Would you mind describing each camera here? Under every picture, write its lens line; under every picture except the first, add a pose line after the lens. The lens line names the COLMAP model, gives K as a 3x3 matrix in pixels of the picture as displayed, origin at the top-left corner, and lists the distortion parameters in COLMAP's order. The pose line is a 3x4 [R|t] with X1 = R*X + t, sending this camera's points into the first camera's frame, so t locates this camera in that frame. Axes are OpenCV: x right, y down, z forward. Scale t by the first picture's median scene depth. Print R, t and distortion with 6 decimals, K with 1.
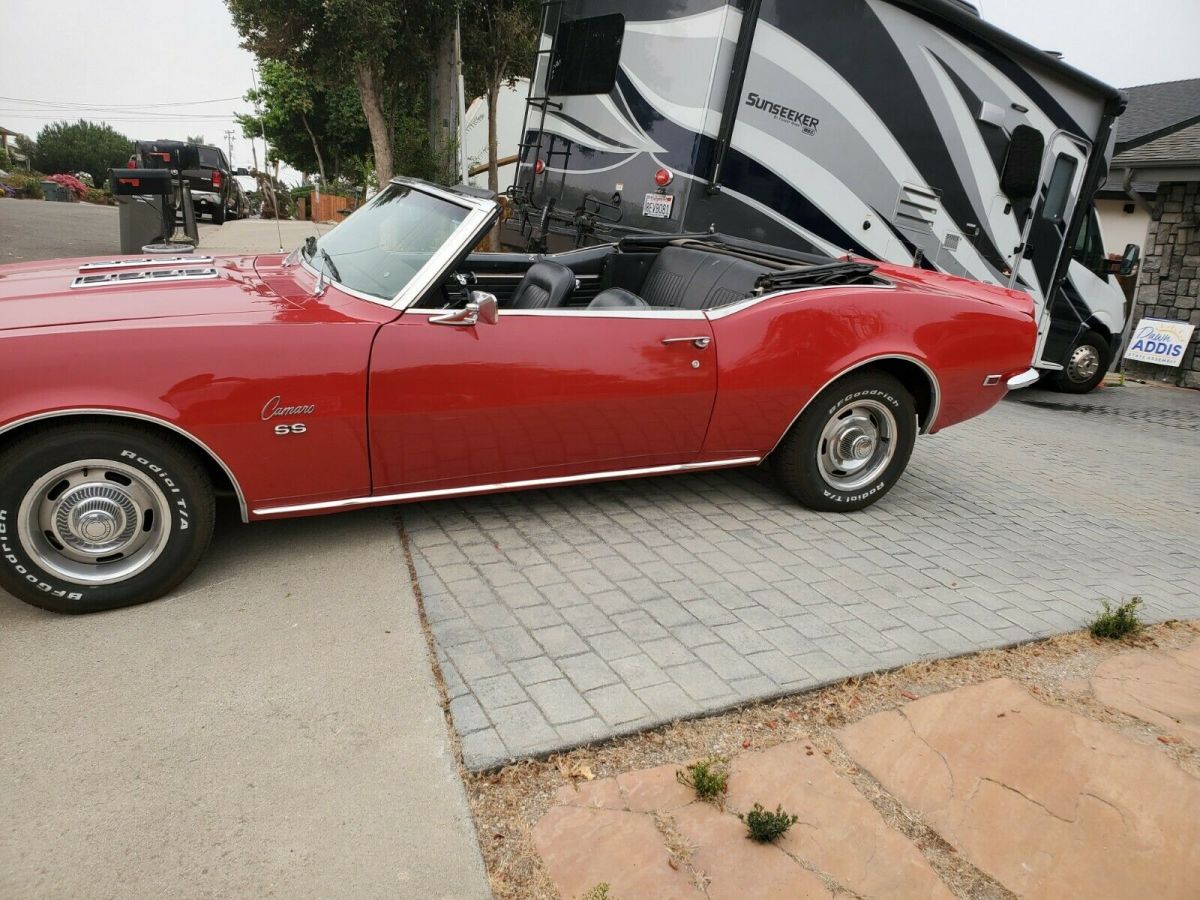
lens RADIAL K [[939.6, 0, 594.8], [0, 939.6, 449.6], [0, 0, 1]] dist [0.009277, 0.012446]
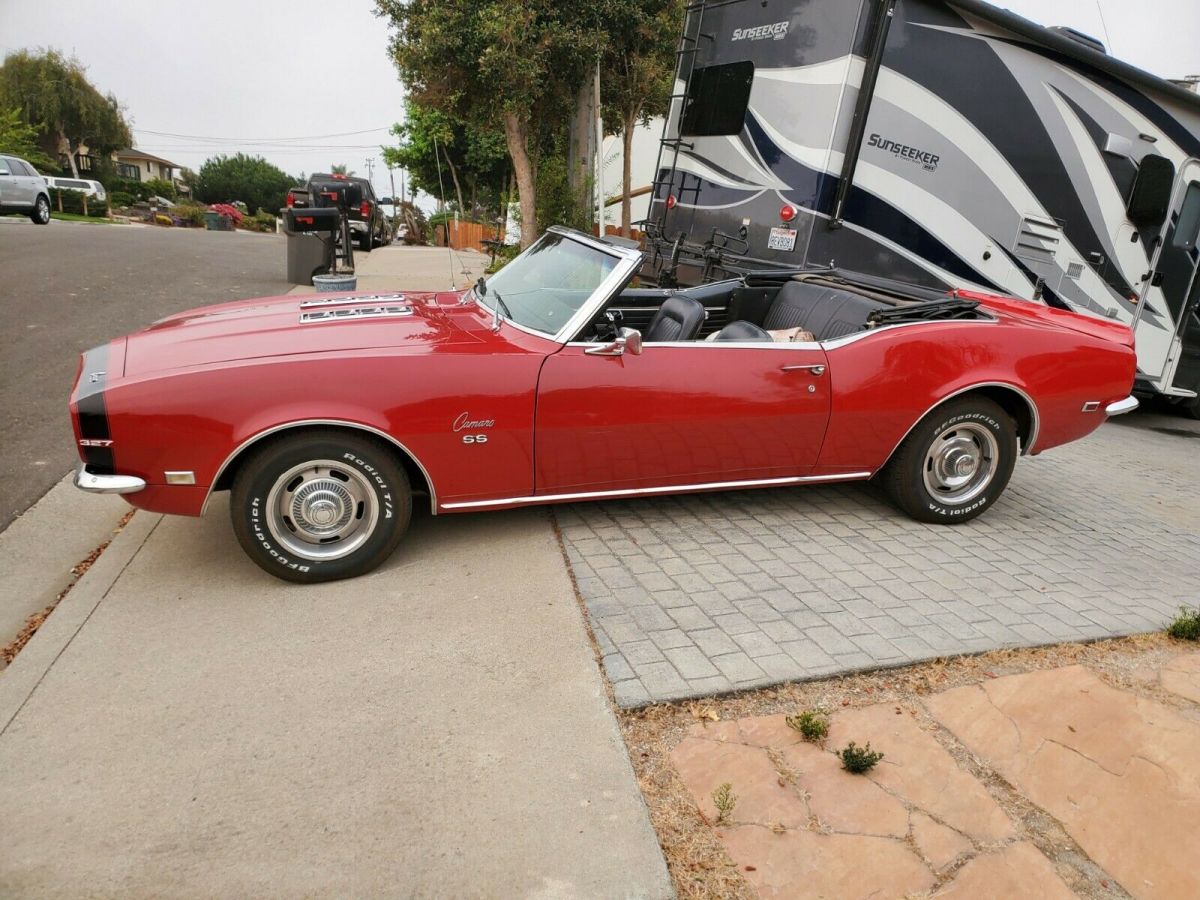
lens RADIAL K [[939.6, 0, 604.6], [0, 939.6, 455.6], [0, 0, 1]] dist [0.009277, 0.012446]
pose [[0.992905, 0.018766, -0.117418, -0.007420], [-0.020546, 0.999691, -0.013960, 0.011402], [0.117120, 0.016274, 0.992984, -0.170427]]
